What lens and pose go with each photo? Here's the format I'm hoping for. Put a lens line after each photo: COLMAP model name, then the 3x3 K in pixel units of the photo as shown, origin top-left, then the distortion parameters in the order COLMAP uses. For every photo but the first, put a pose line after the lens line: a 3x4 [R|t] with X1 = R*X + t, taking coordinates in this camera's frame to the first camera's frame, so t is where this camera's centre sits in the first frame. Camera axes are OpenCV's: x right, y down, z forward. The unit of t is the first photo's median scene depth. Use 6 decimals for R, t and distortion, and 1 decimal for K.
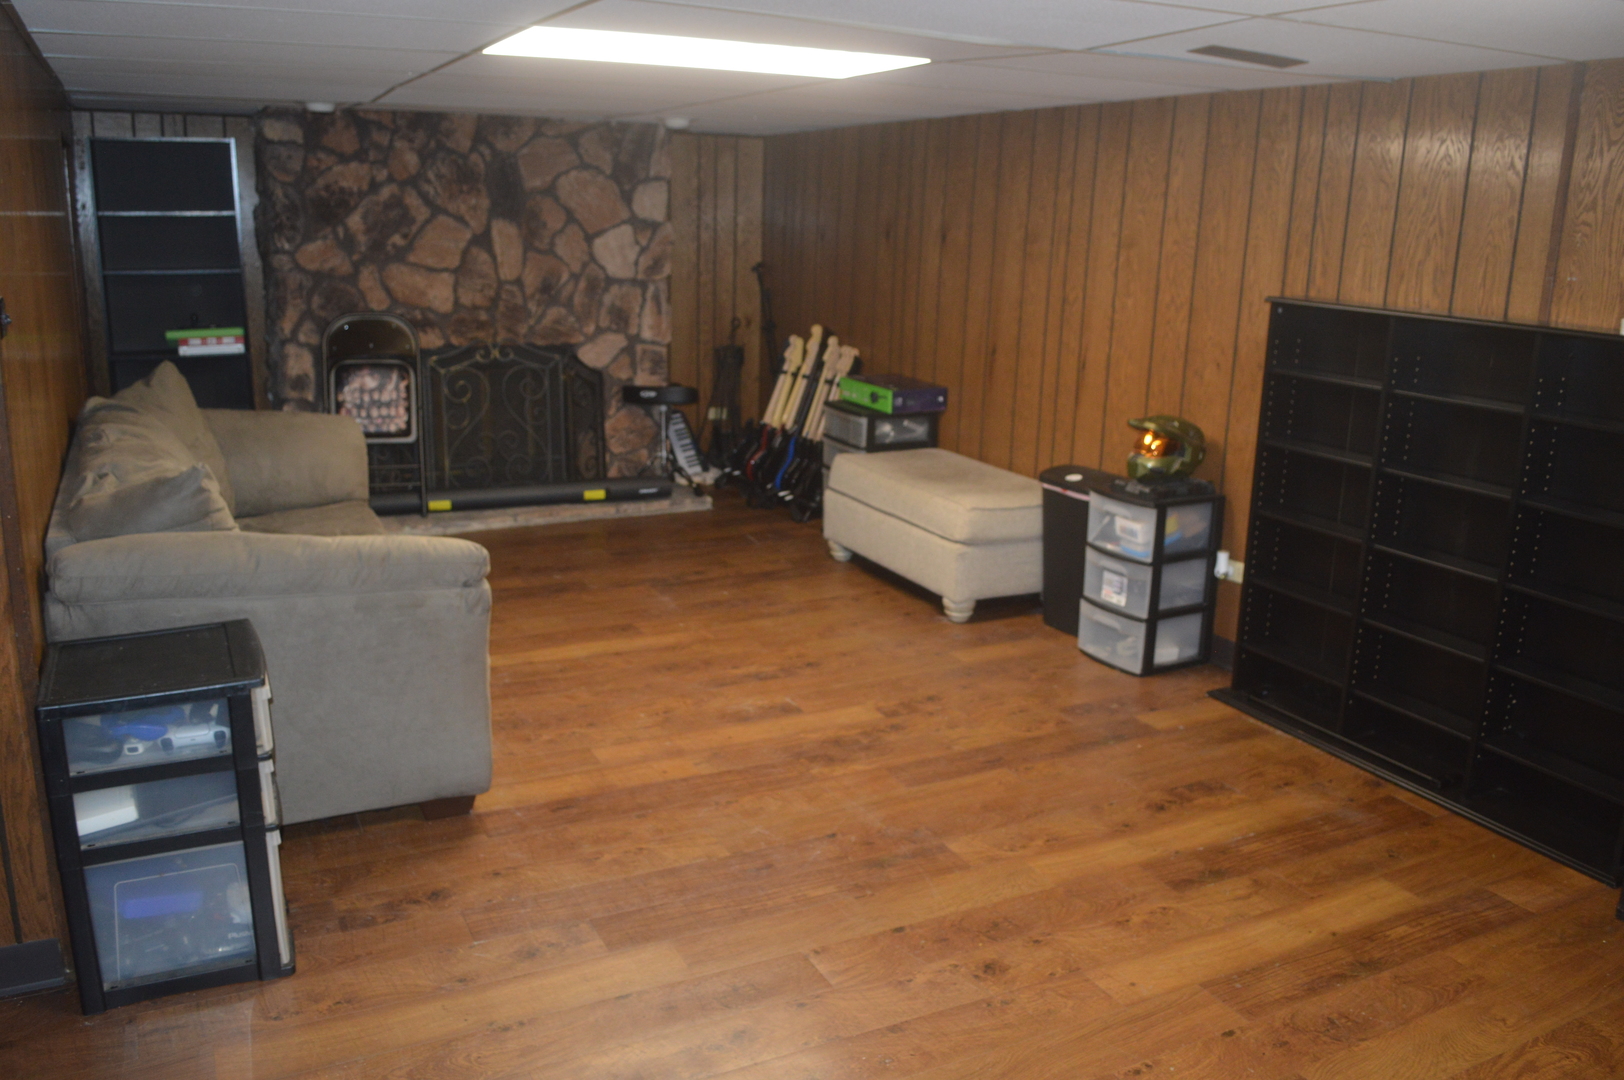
lens RADIAL K [[1304.1, 0, 802.1], [0, 1304.1, 549.1], [0, 0, 1]] dist [-0.071957, 0.004685]
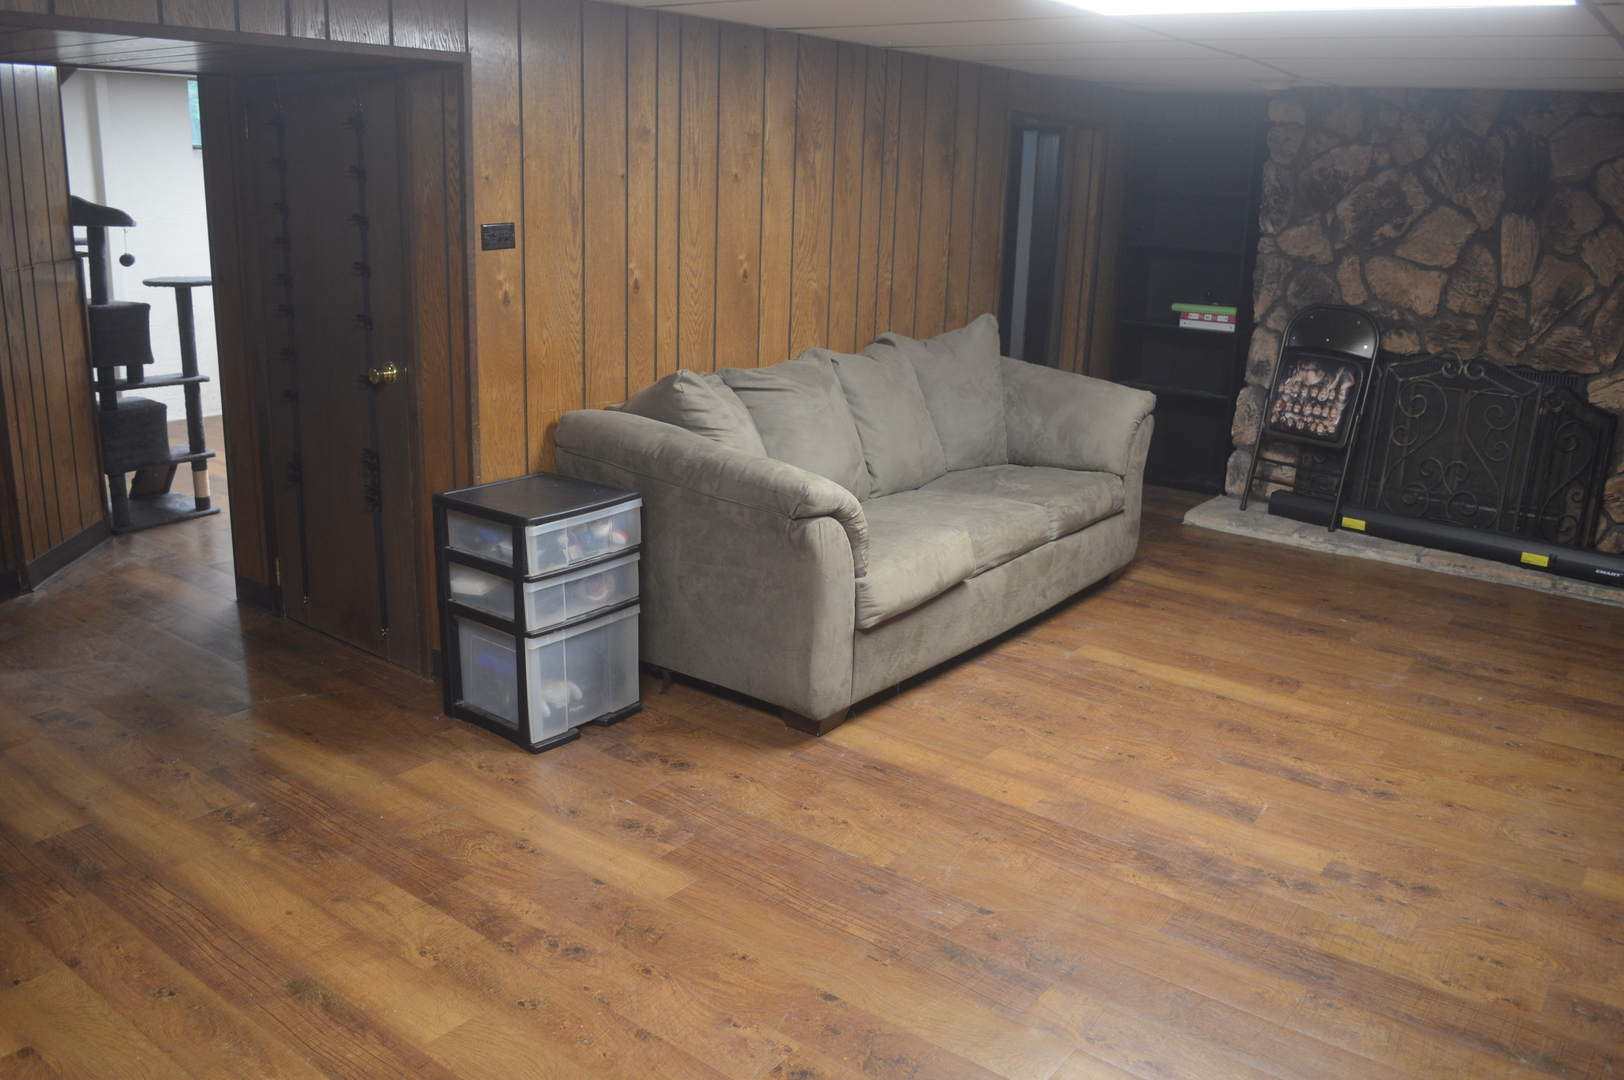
lens RADIAL K [[1304.1, 0, 802.1], [0, 1304.1, 549.1], [0, 0, 1]] dist [-0.071957, 0.004685]
pose [[0.438235, 0.244320, -0.865019, 0.346430], [-0.247713, 0.957912, 0.145061, -0.053391], [0.864053, 0.150706, 0.480312, 0.245079]]
